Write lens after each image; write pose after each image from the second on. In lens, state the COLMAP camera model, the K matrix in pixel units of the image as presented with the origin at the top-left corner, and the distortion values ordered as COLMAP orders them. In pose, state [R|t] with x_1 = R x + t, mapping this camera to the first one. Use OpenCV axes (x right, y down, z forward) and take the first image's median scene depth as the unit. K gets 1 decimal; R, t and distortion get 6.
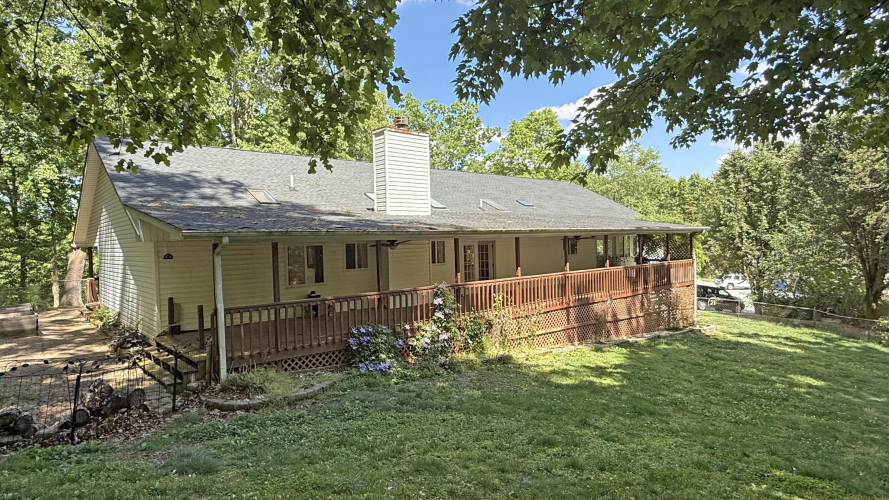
lens RADIAL K [[507.3, 0, 444.5], [0, 507.3, 250.0], [0, 0, 1]] dist [0.001426, 0.000490]
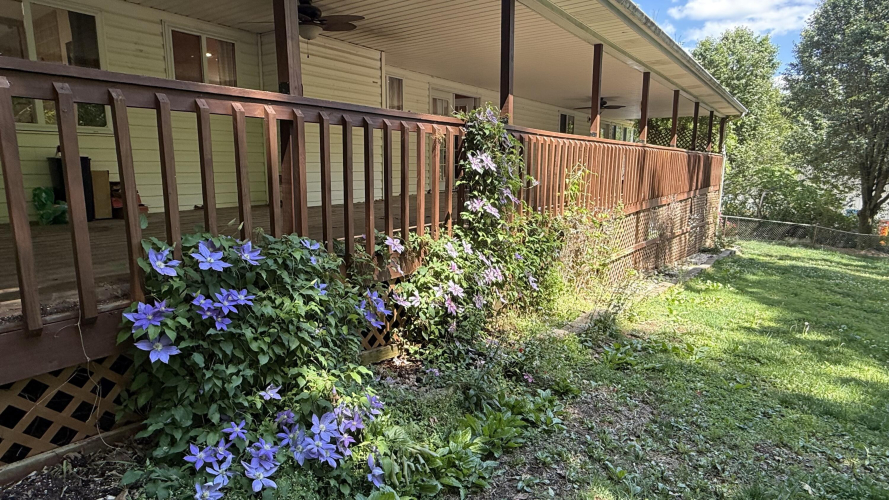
lens RADIAL K [[507.3, 0, 444.5], [0, 507.3, 250.0], [0, 0, 1]] dist [0.001426, 0.000490]
pose [[0.975971, -0.010434, 0.217651, -0.101680], [-0.020926, 0.989749, 0.141279, 0.110383], [-0.216894, -0.142438, 0.965748, 0.699329]]
